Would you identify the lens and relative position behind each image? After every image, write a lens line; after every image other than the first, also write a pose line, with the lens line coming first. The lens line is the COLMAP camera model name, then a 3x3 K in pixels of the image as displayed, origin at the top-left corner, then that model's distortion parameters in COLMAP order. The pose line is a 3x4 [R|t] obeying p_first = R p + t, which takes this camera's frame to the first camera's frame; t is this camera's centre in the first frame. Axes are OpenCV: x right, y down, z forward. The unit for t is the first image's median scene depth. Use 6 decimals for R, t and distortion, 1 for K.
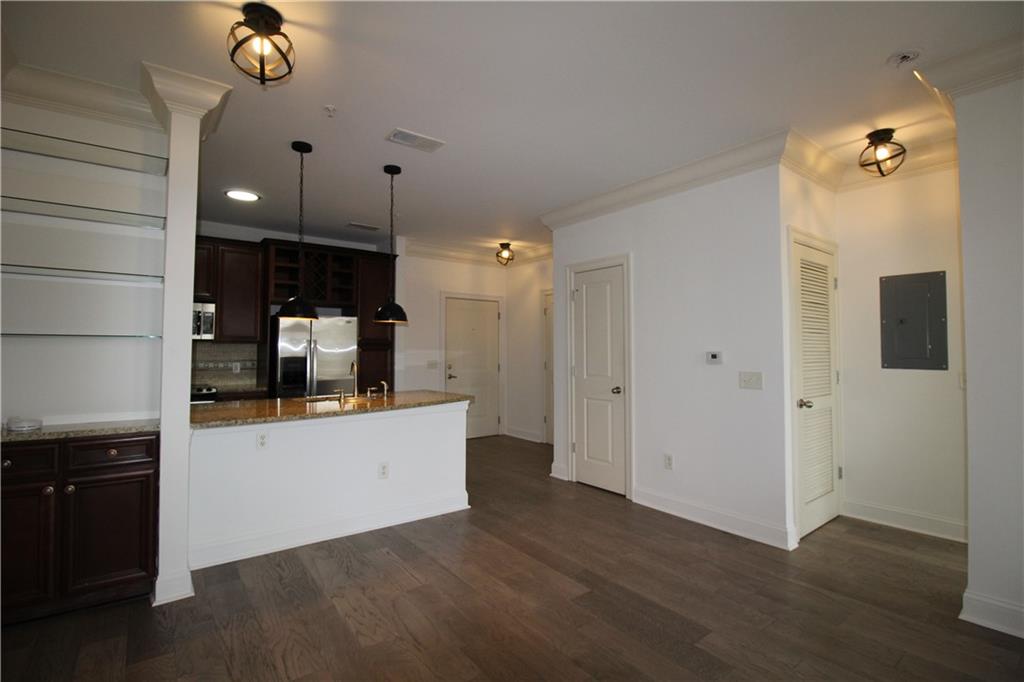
lens RADIAL K [[492.3, 0, 511.3], [0, 492.3, 335.4], [0, 0, 1]] dist [-0.016923, -0.003890]
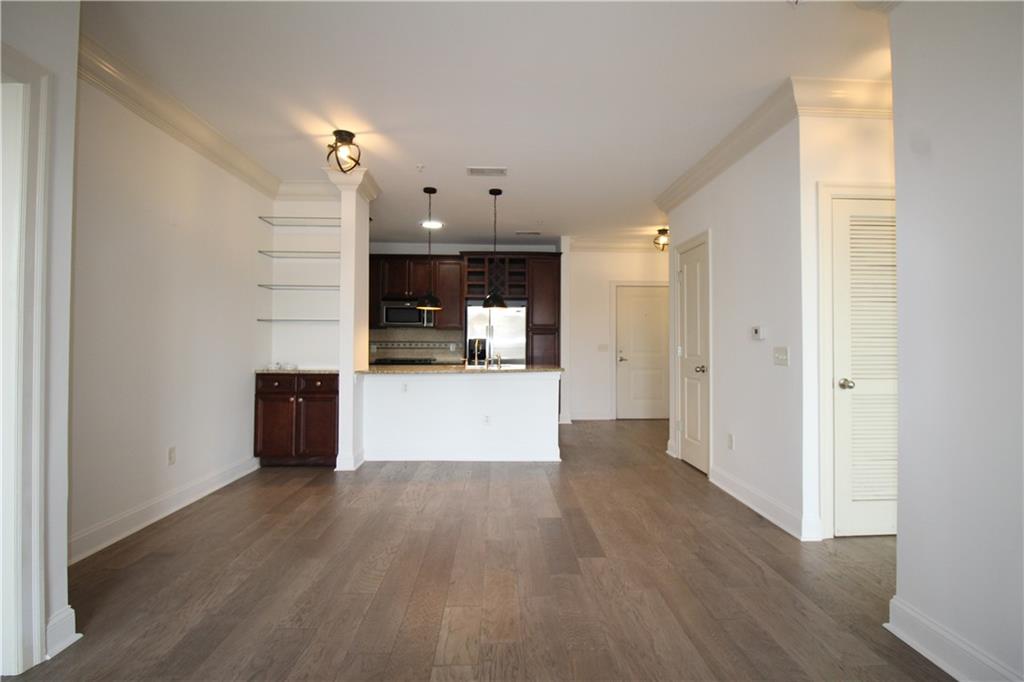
lens RADIAL K [[492.3, 0, 486.1], [0, 492.3, 343.4], [0, 0, 1]] dist [-0.016923, -0.003890]
pose [[0.792189, 0.004263, -0.610261, 0.463694], [0.013283, 0.999618, 0.024225, 0.028749], [0.610132, -0.027297, 0.791830, -0.052118]]
